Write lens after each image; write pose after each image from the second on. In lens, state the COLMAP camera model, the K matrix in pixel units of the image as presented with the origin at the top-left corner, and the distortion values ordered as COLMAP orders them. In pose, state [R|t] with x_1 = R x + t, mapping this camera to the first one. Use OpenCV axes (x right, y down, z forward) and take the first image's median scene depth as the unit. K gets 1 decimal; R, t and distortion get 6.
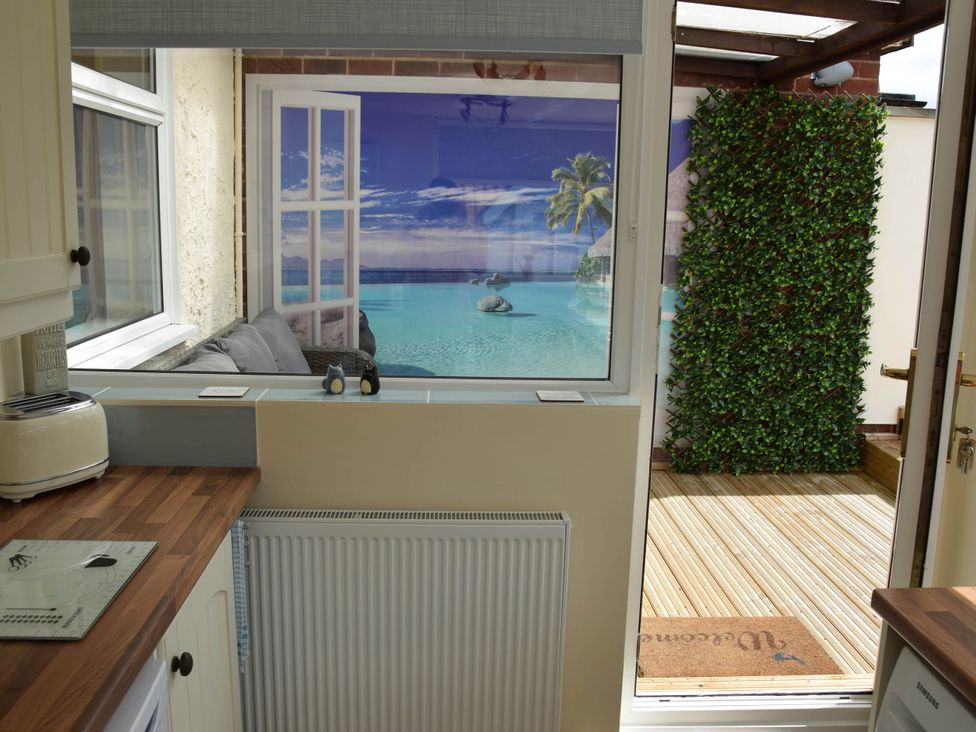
lens RADIAL K [[877.4, 0, 481.1], [0, 877.4, 370.7], [0, 0, 1]] dist [-0.154299, 0.121315]
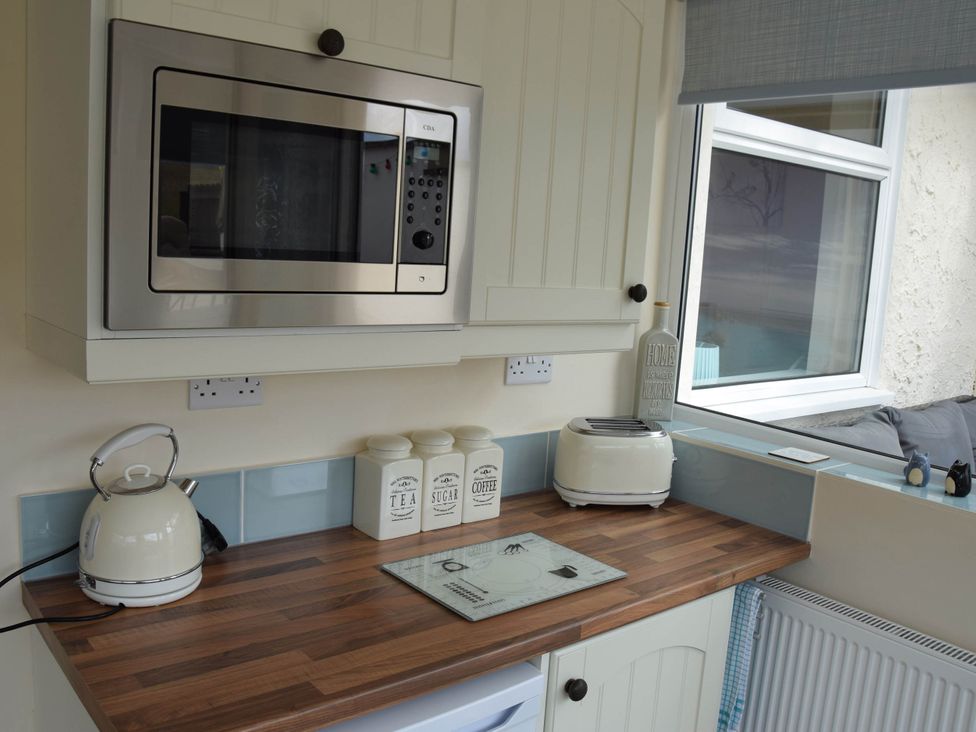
lens RADIAL K [[877.4, 0, 481.1], [0, 877.4, 370.7], [0, 0, 1]] dist [-0.154299, 0.121315]
pose [[0.596211, 0.141135, -0.790325, 0.236684], [-0.195912, 0.980243, 0.027256, -0.024757], [0.778557, 0.138584, 0.612081, 0.156827]]
